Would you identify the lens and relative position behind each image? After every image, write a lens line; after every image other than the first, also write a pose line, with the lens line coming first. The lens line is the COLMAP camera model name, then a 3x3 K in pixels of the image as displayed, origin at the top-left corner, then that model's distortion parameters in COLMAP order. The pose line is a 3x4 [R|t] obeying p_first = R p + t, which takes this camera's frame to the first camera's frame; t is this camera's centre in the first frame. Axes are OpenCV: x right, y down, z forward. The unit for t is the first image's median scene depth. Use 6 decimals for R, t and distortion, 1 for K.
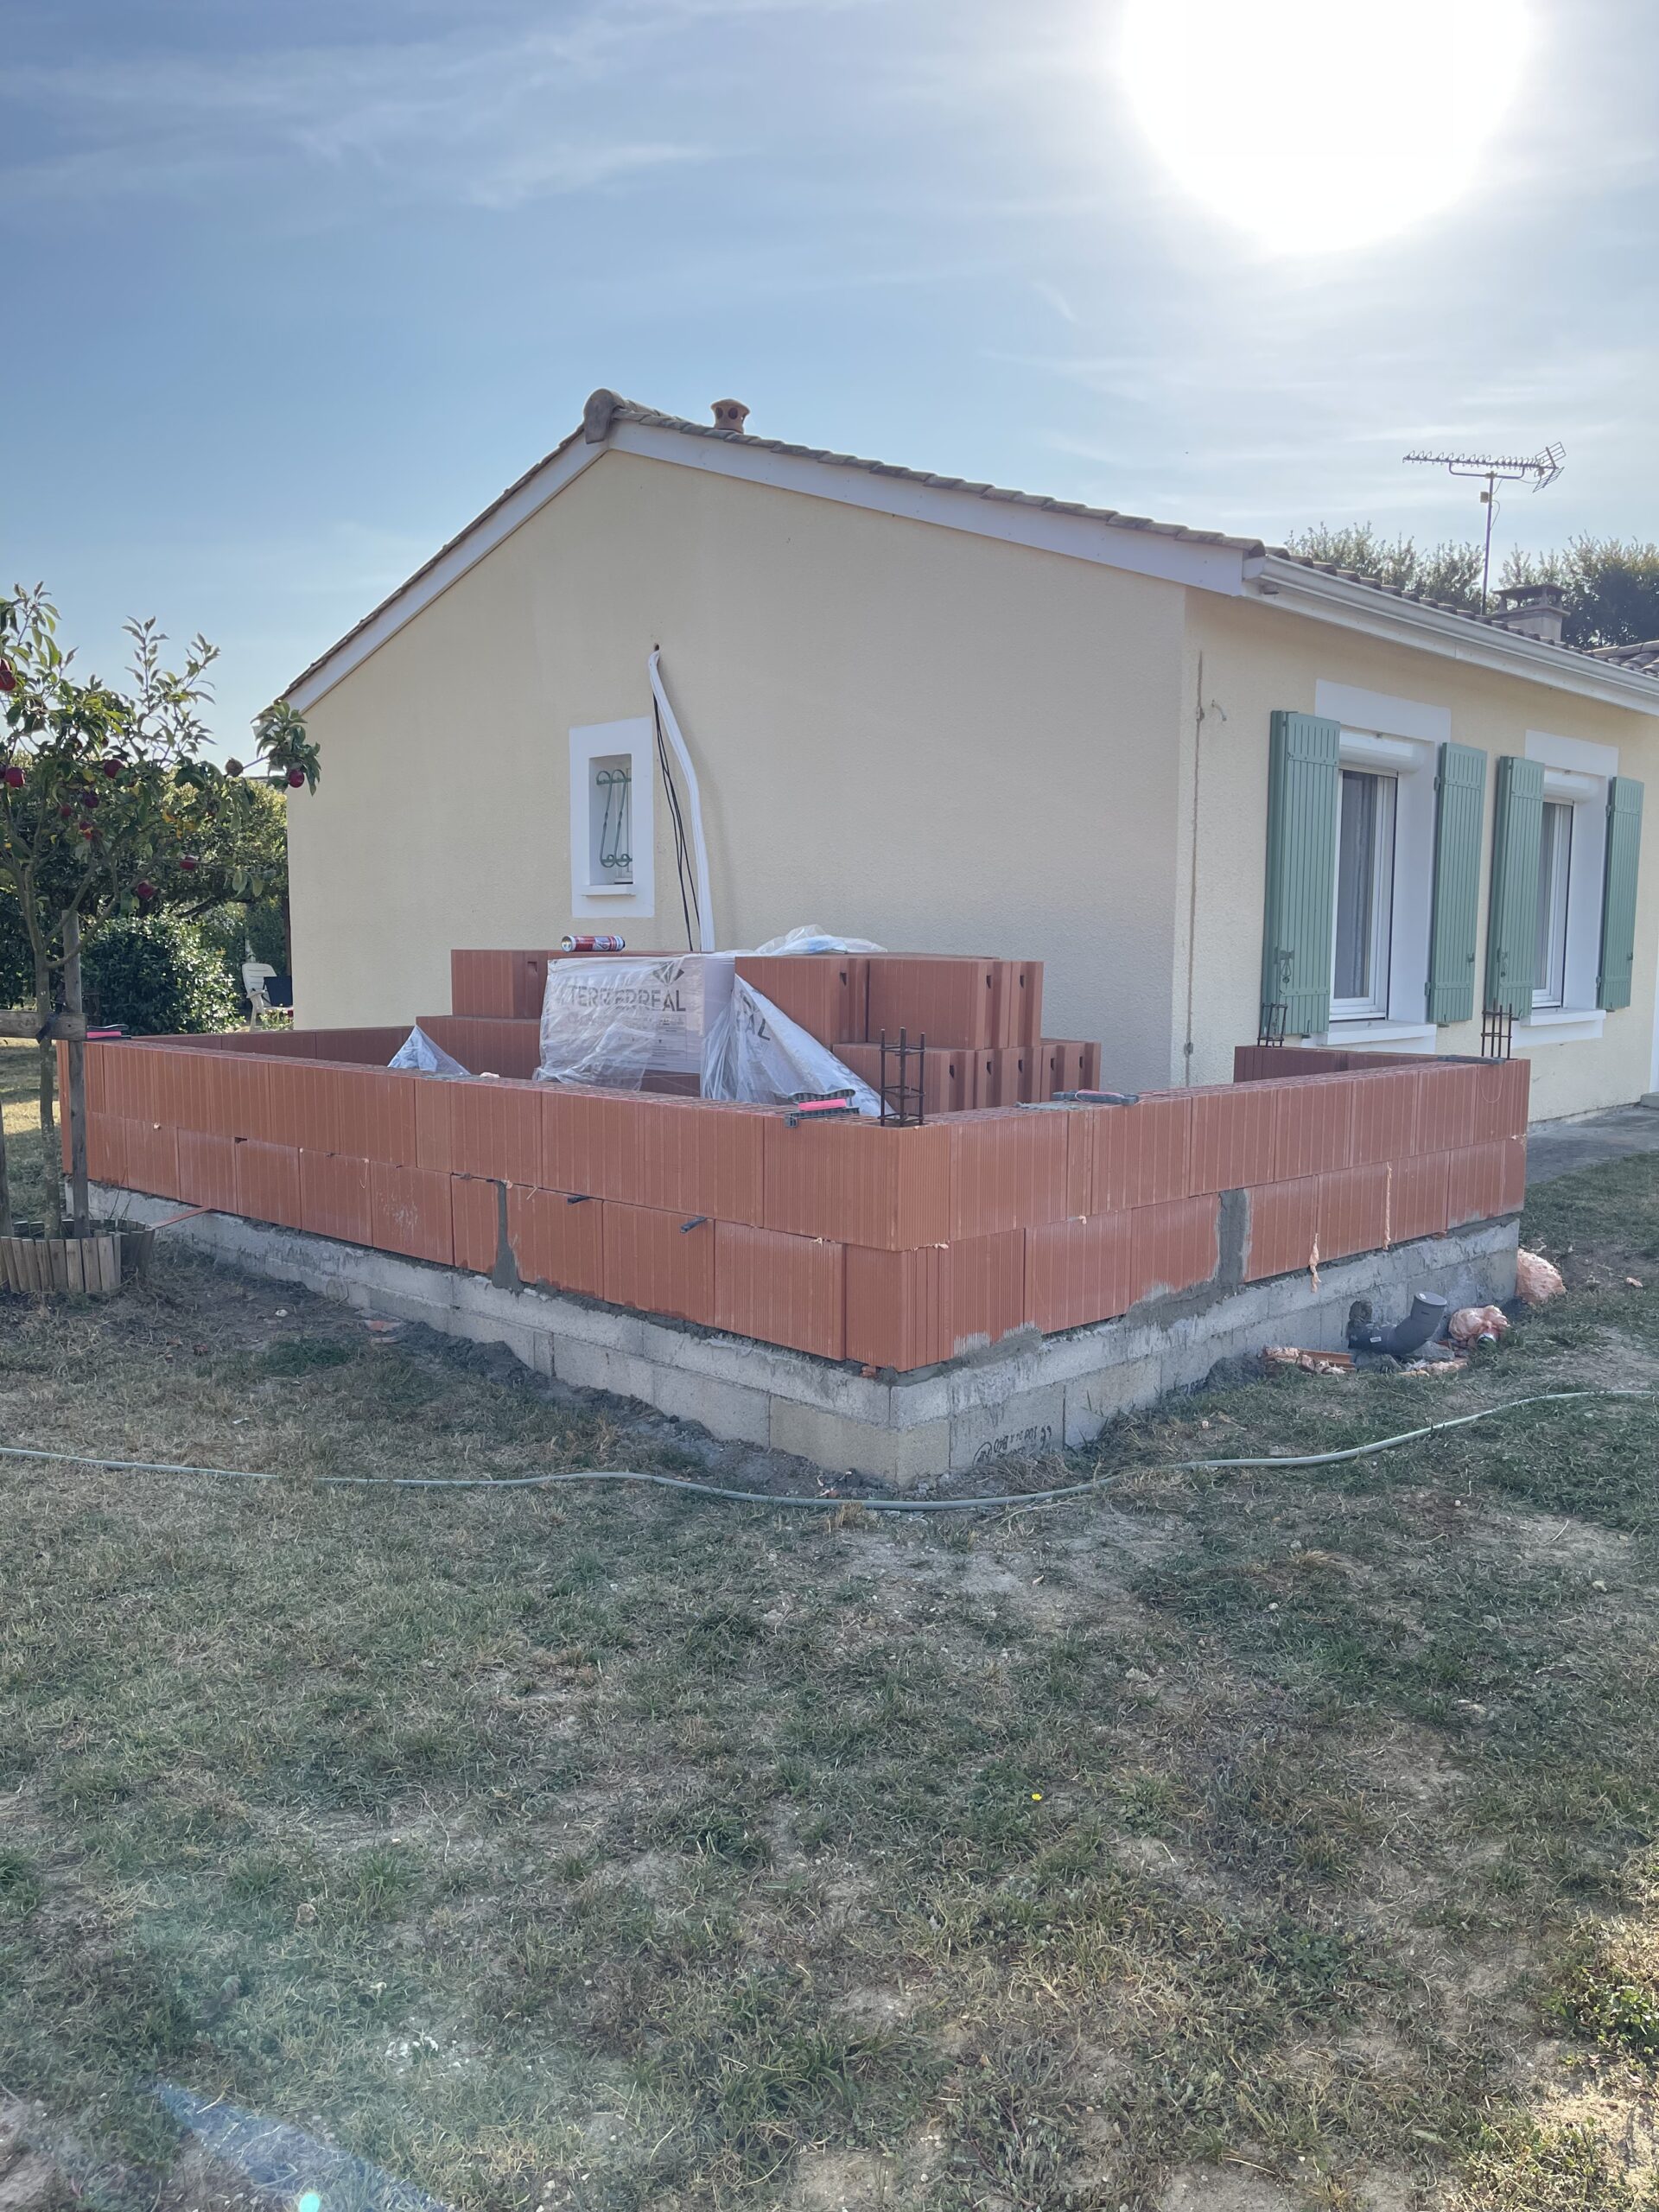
lens RADIAL K [[1634.5, 0, 829.5], [0, 1634.5, 1106.0], [0, 0, 1]] dist [0.093210, -0.000382]
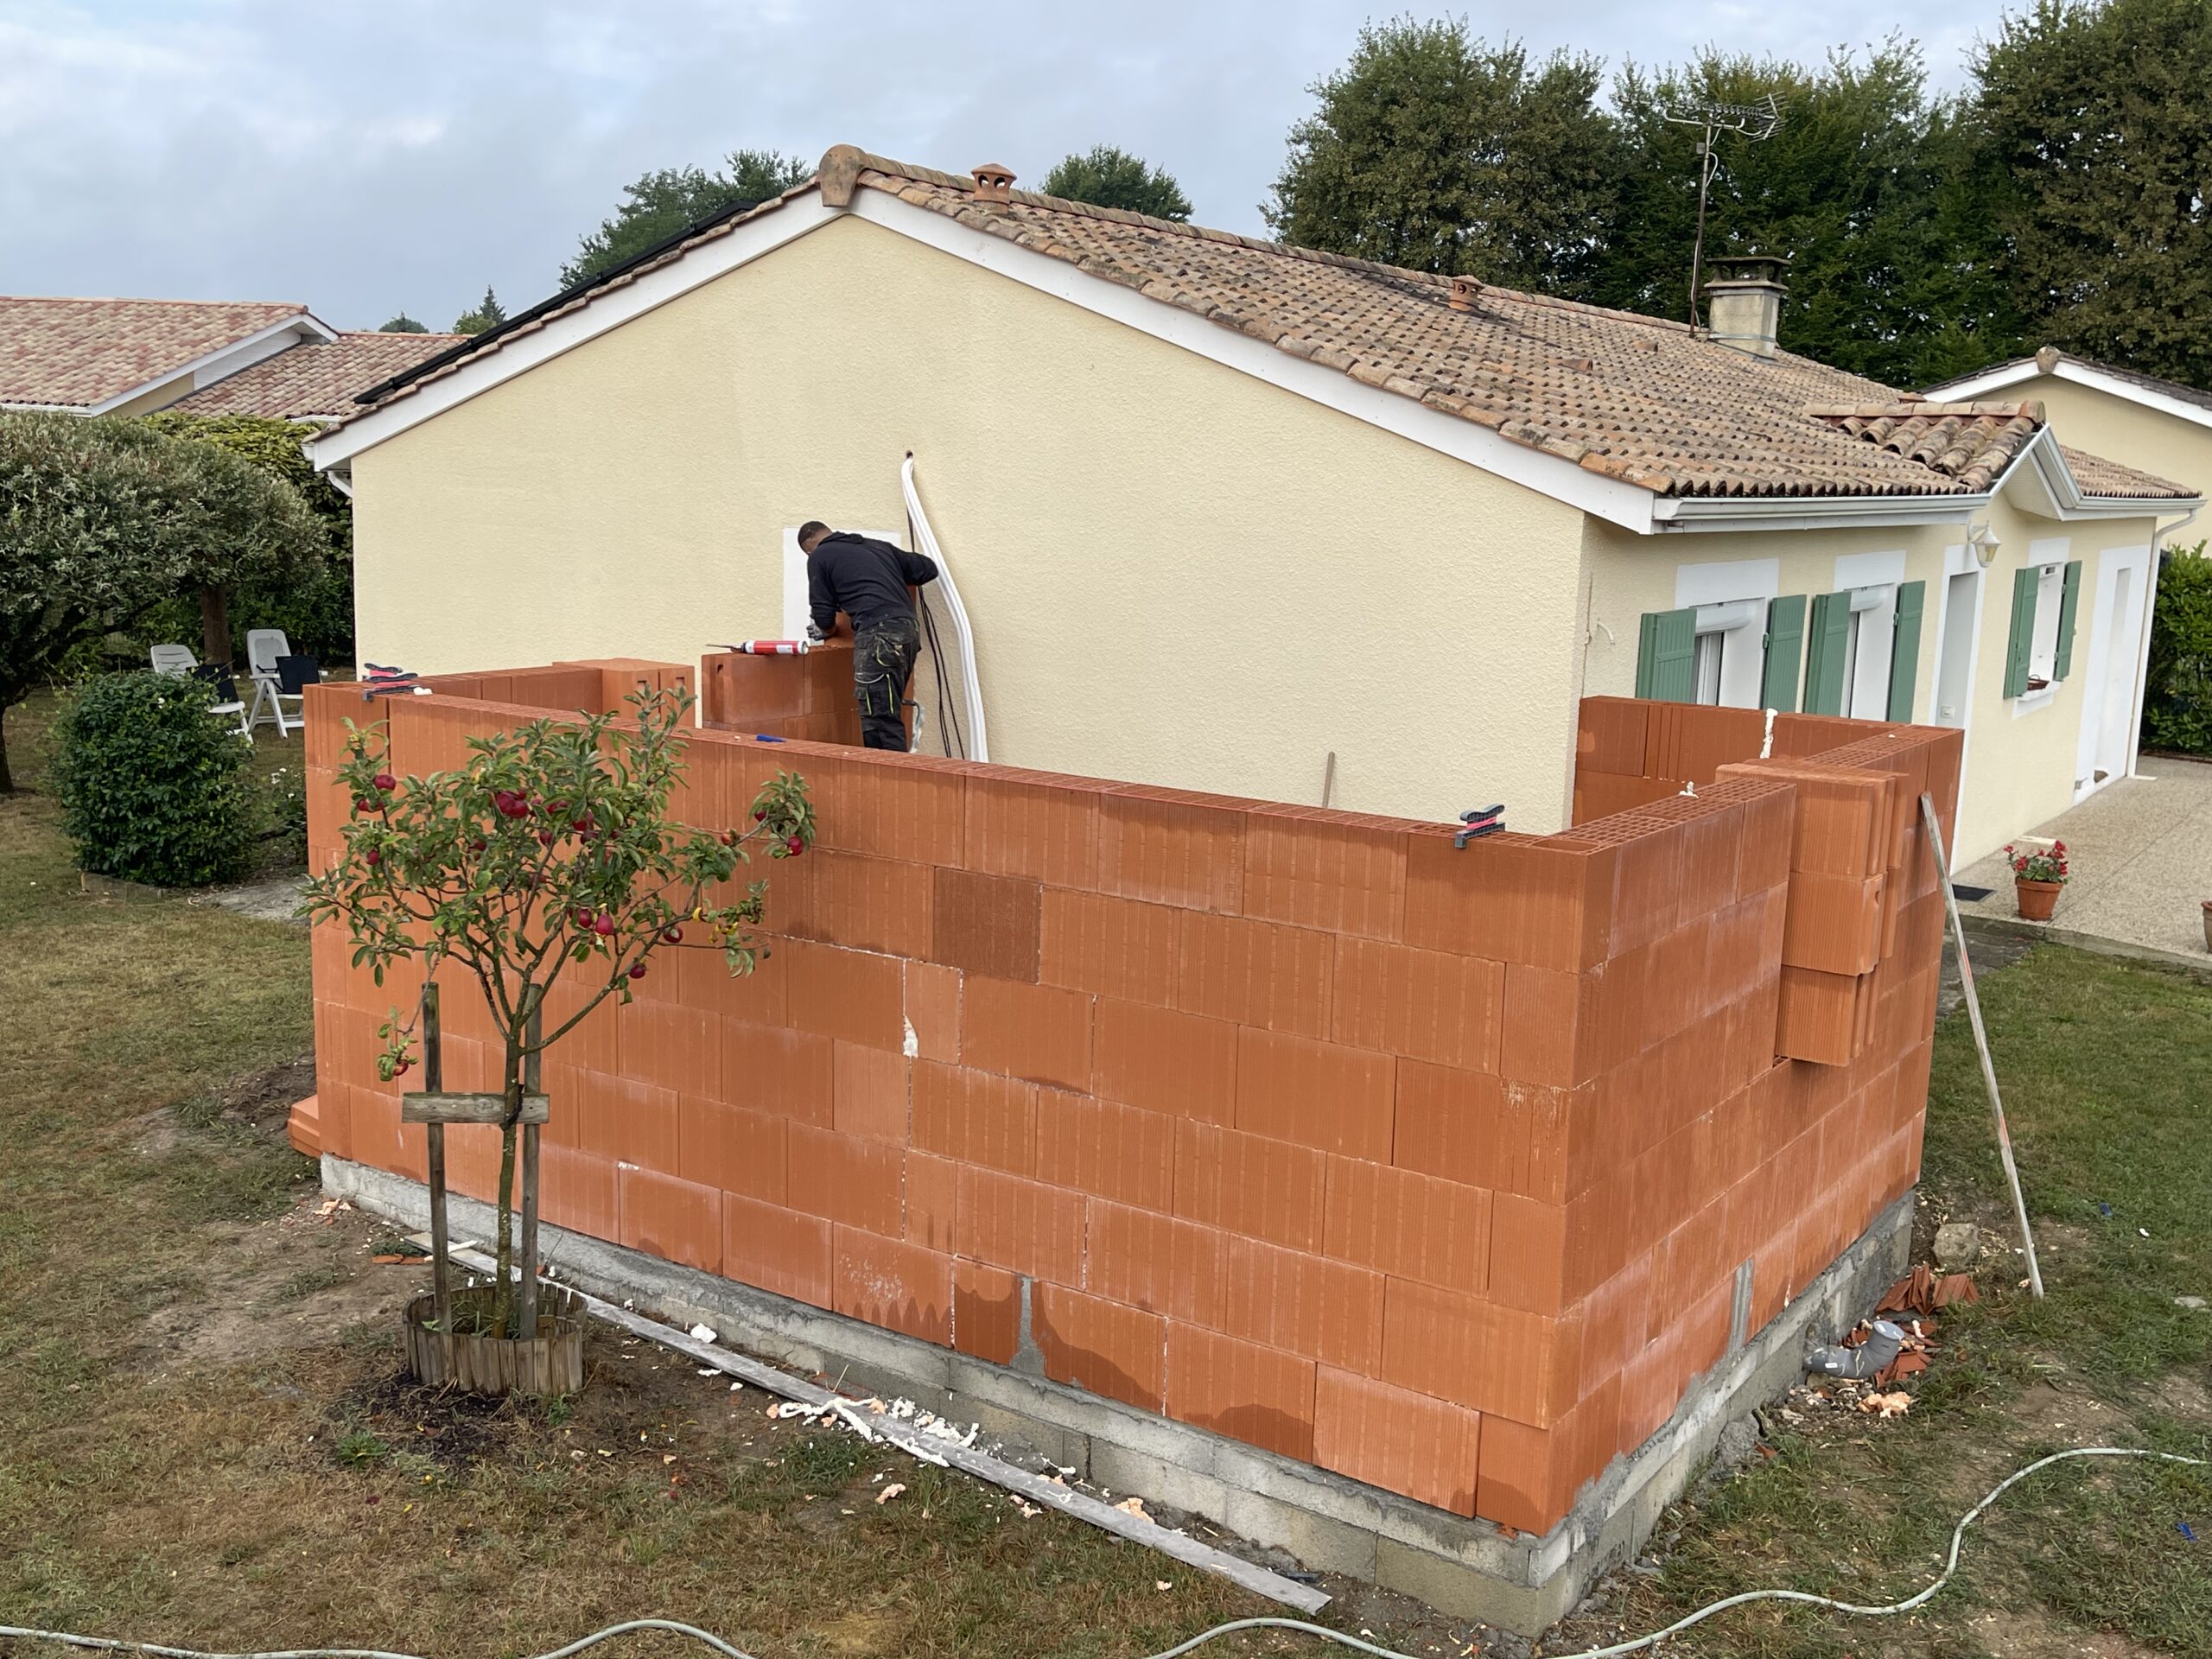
lens RADIAL K [[2087.3, 0, 1106.0], [0, 2087.3, 829.5], [0, 0, 1]] dist [0.087930, 0.002091]
pose [[0.985316, -0.010774, 0.170401, -0.341042], [-0.001844, 0.997278, 0.073715, -0.290395], [-0.170731, -0.072947, 0.982614, -0.189108]]
